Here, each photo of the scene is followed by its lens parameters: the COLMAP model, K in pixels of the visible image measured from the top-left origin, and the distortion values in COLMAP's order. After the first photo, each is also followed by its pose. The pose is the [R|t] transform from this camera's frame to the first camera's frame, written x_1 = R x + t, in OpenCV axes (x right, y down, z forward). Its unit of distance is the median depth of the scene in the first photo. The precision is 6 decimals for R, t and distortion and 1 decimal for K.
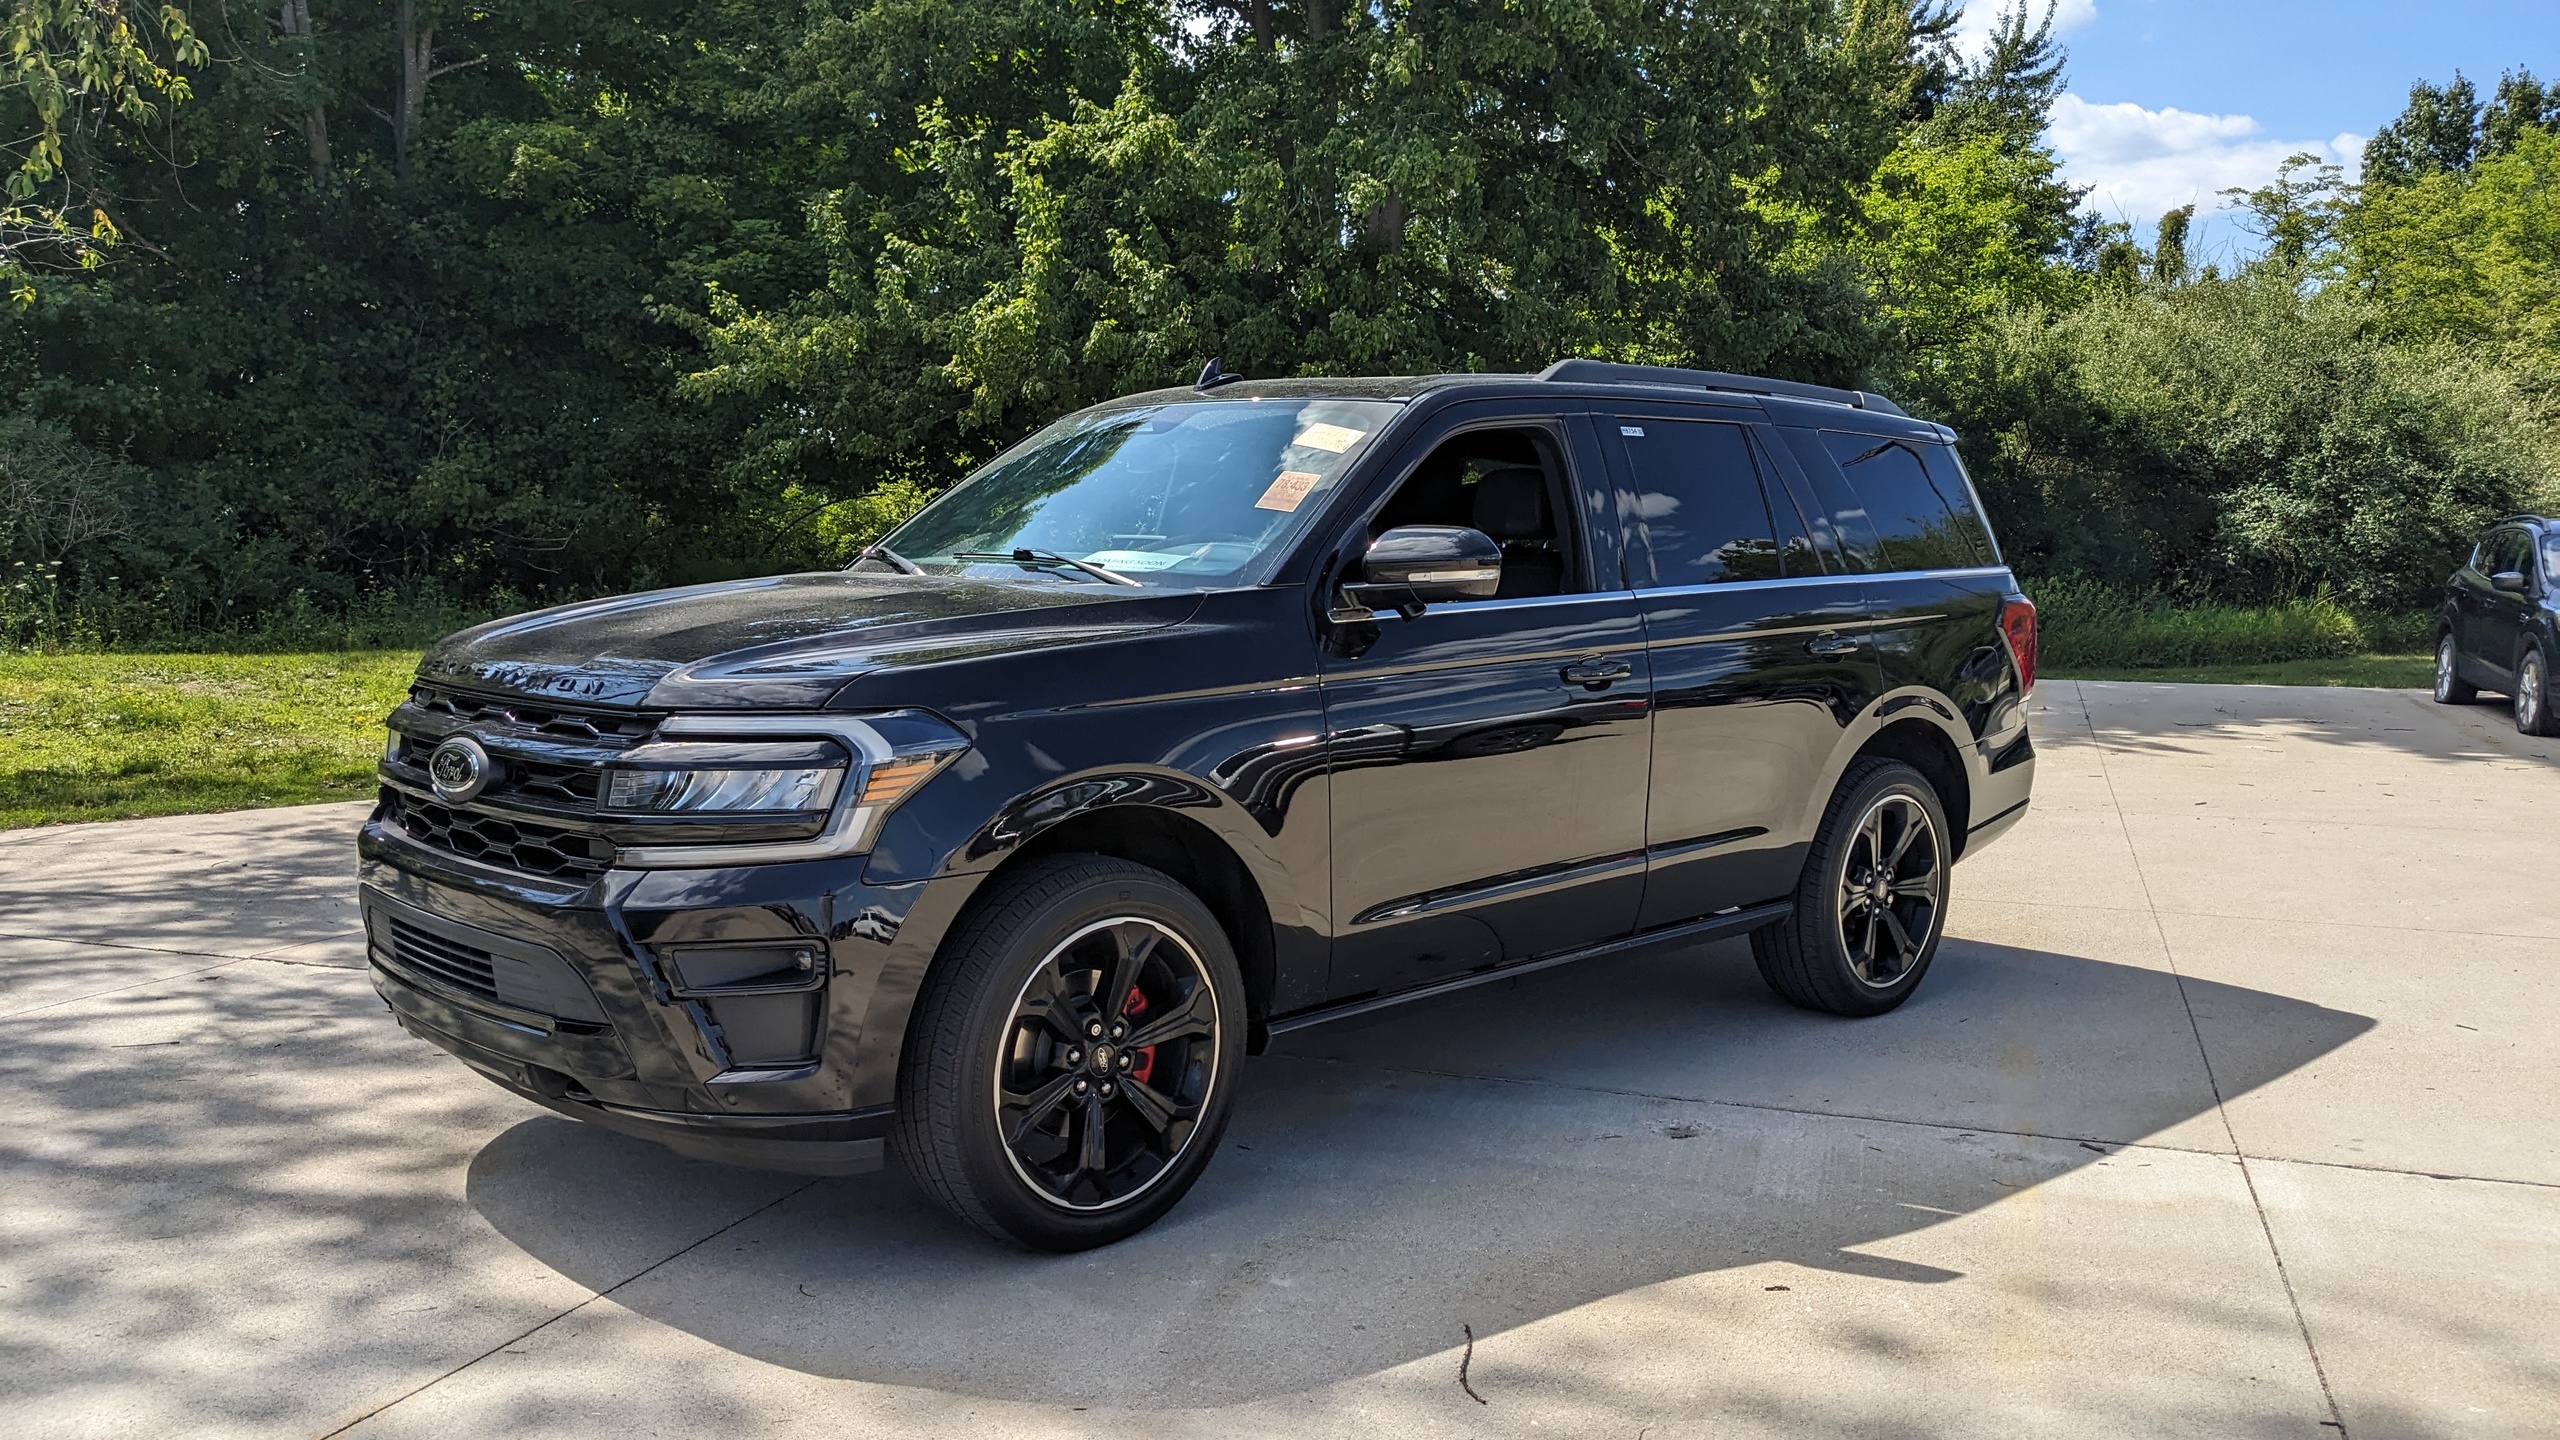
lens RADIAL K [[2028.6, 0, 1271.5], [0, 2028.6, 736.6], [0, 0, 1]] dist [0.038211, -0.043609]
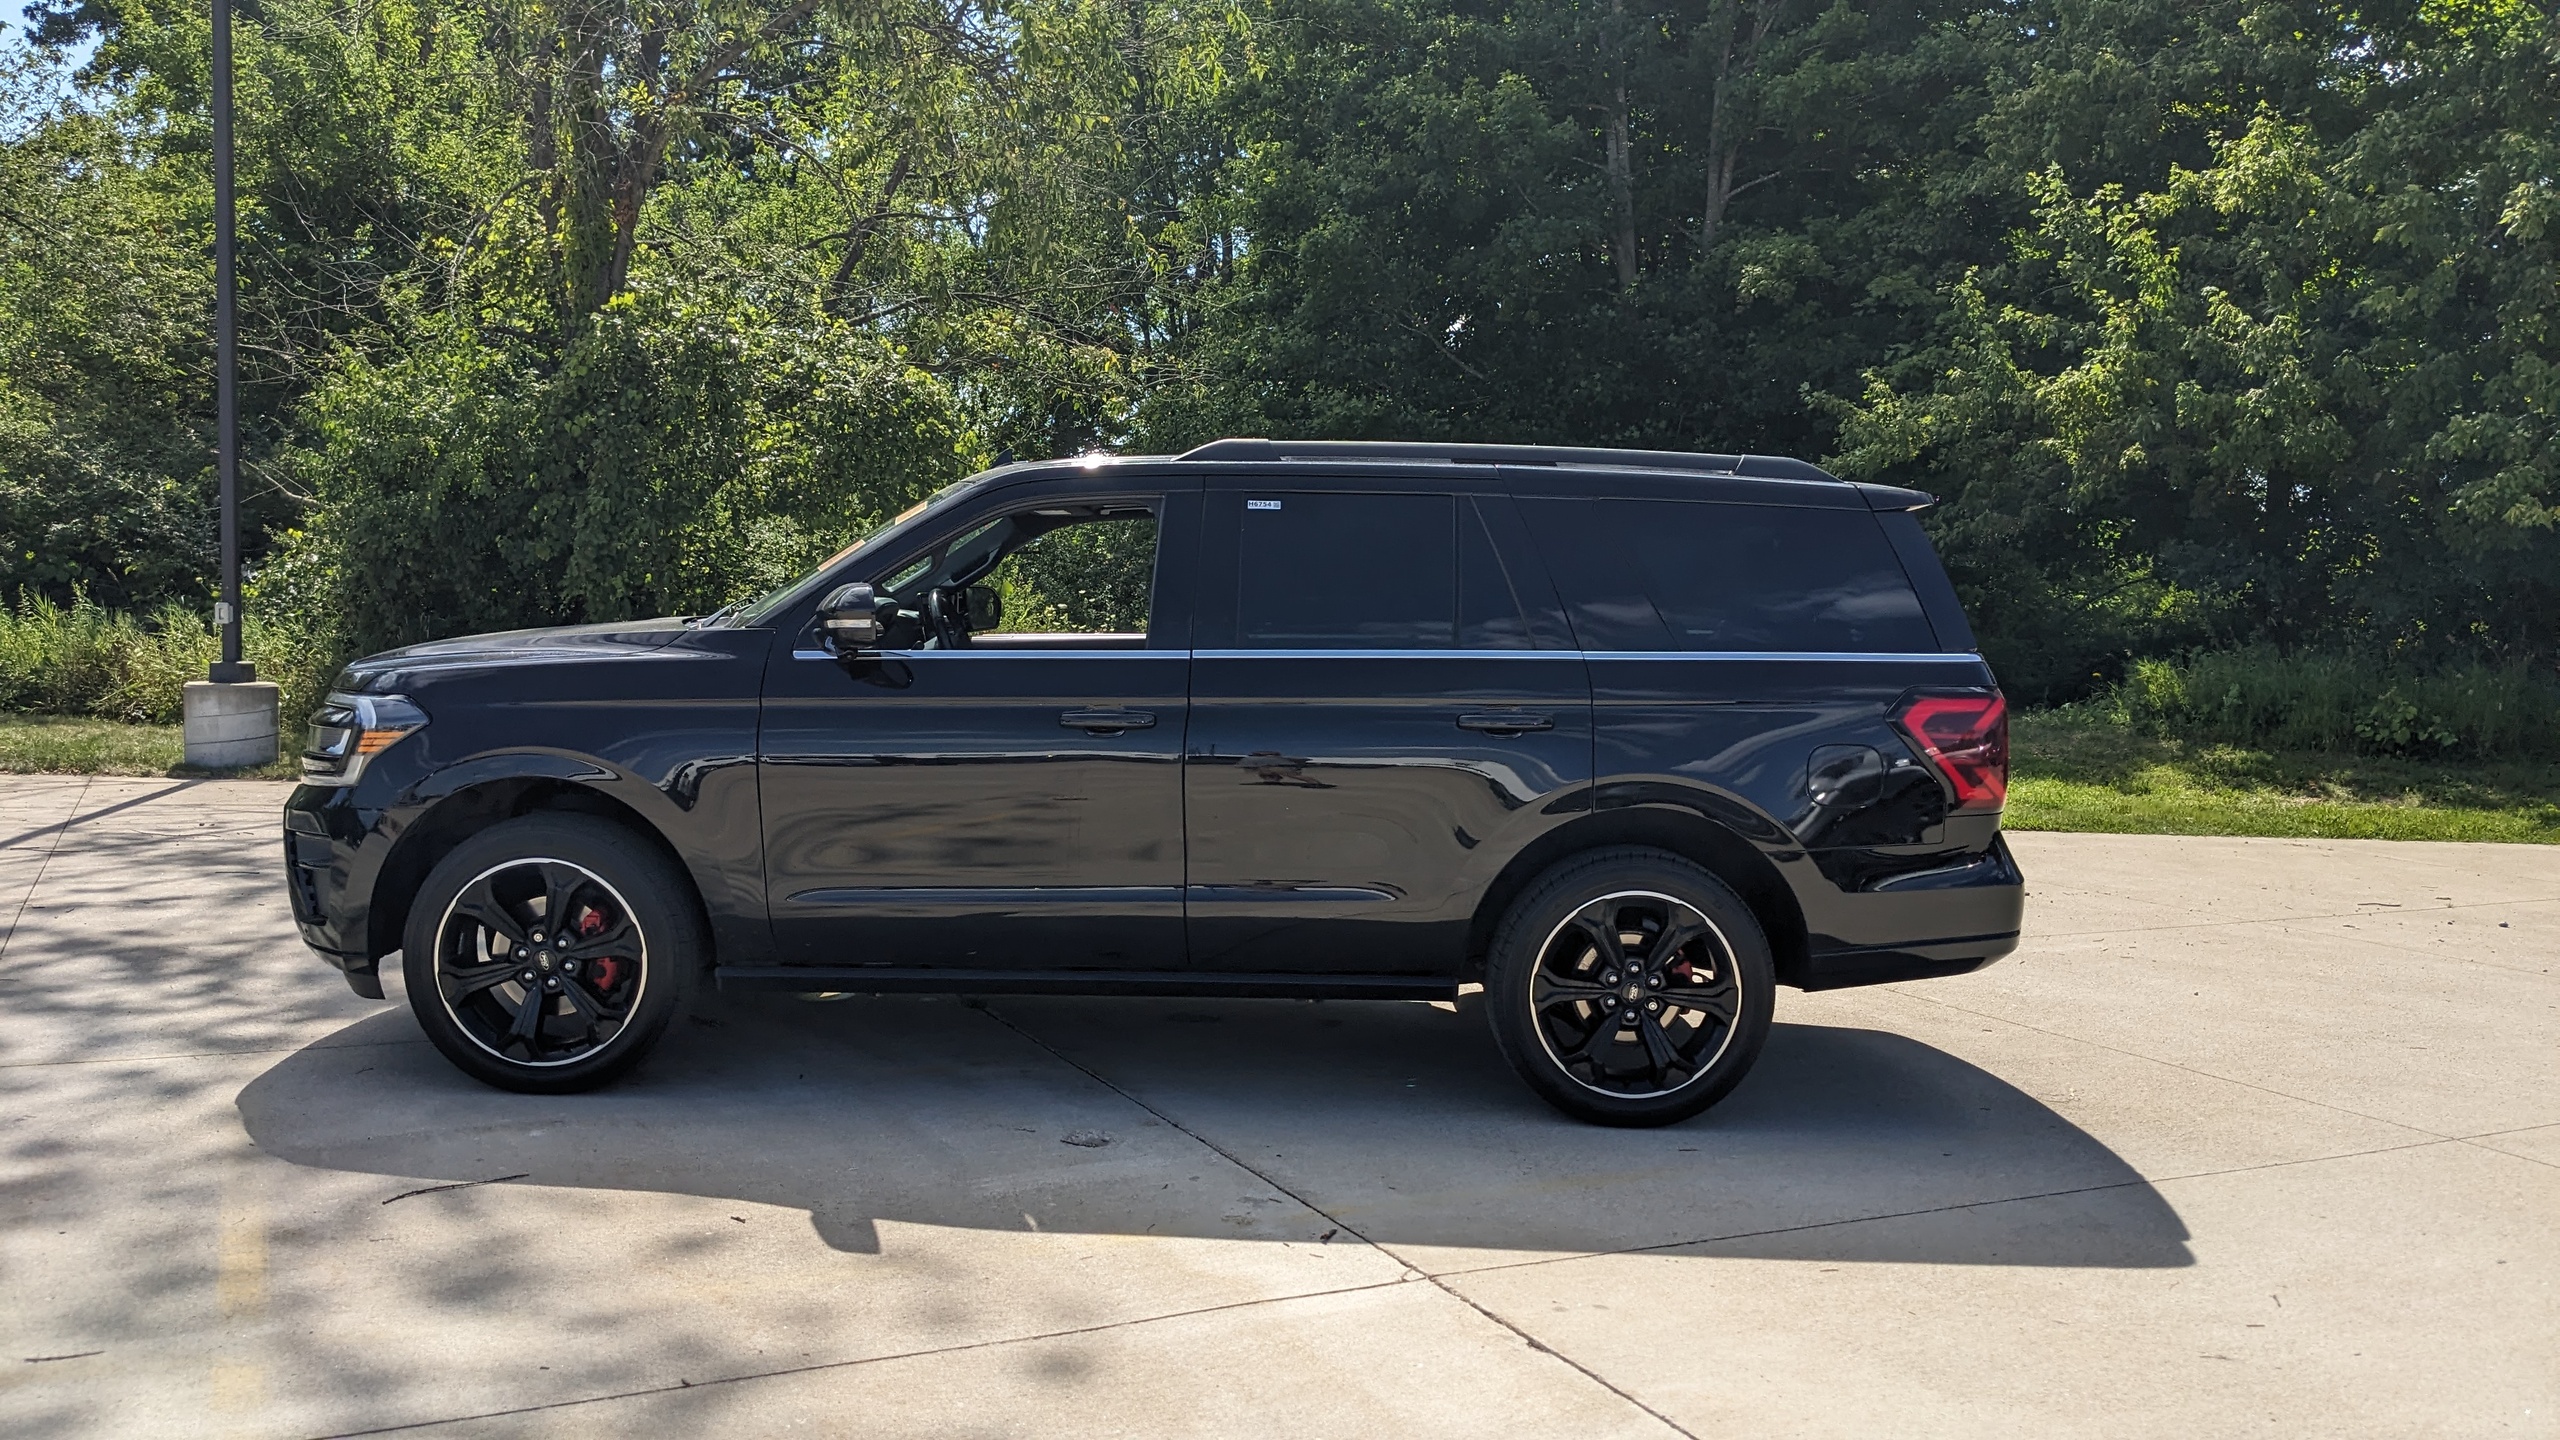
lens RADIAL K [[2028.6, 0, 1275.3], [0, 2028.6, 723.2], [0, 0, 1]] dist [0.038211, -0.043609]
pose [[0.726671, 0.058809, -0.684463, 0.246136], [-0.090015, 0.995890, -0.009999, -0.006836], [0.681062, 0.068878, 0.728979, 0.062748]]
